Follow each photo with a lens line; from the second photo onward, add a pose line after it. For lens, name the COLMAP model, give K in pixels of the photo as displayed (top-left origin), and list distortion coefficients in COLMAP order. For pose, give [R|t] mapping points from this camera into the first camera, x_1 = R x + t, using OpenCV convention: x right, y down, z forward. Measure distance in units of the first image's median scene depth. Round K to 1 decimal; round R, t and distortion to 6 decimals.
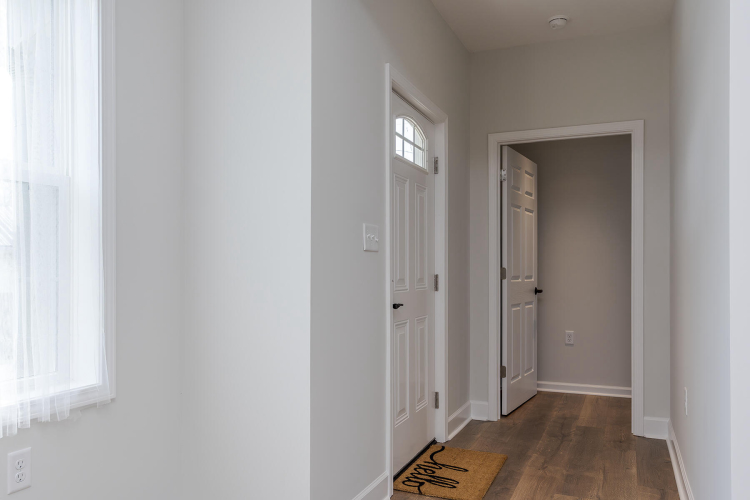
lens RADIAL K [[556.3, 0, 378.2], [0, 556.3, 250.2], [0, 0, 1]] dist [-0.004070, 0.001983]
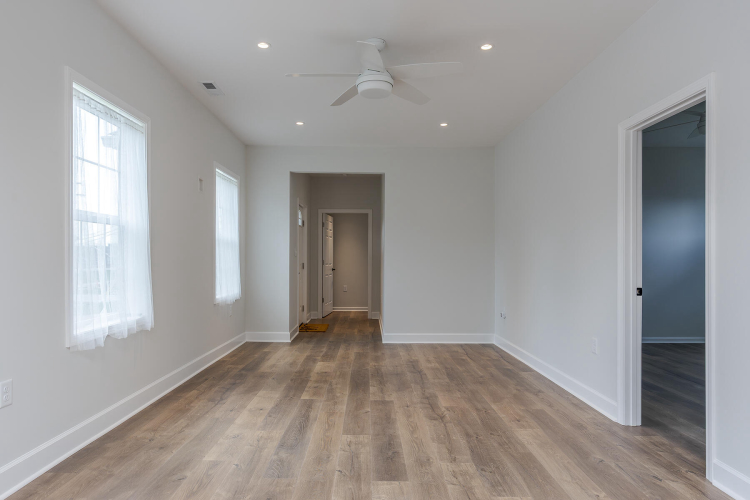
lens RADIAL K [[441.5, 0, 374.9], [0, 441.5, 250.4], [0, 0, 1]] dist [0.004436, 0.000121]
pose [[0.907516, -0.001980, 0.420012, -0.376467], [-0.006600, 0.999798, 0.018975, -0.051049], [-0.419965, -0.019993, 0.907320, -0.866958]]
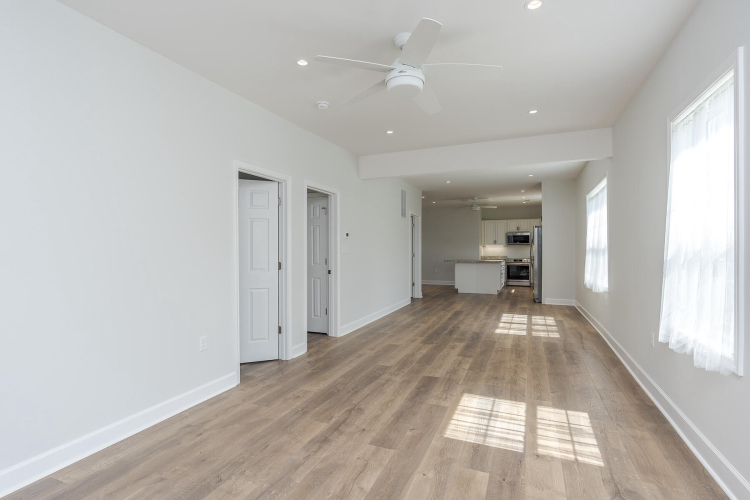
lens RADIAL K [[365.3, 0, 373.9], [0, 365.3, 253.7], [0, 0, 1]] dist [-0.001221, -0.000020]
pose [[-0.999874, -0.010131, -0.012260, 0.393200], [-0.009815, 0.999625, -0.025553, 0.001738], [0.012514, -0.025429, -0.999598, 1.741429]]
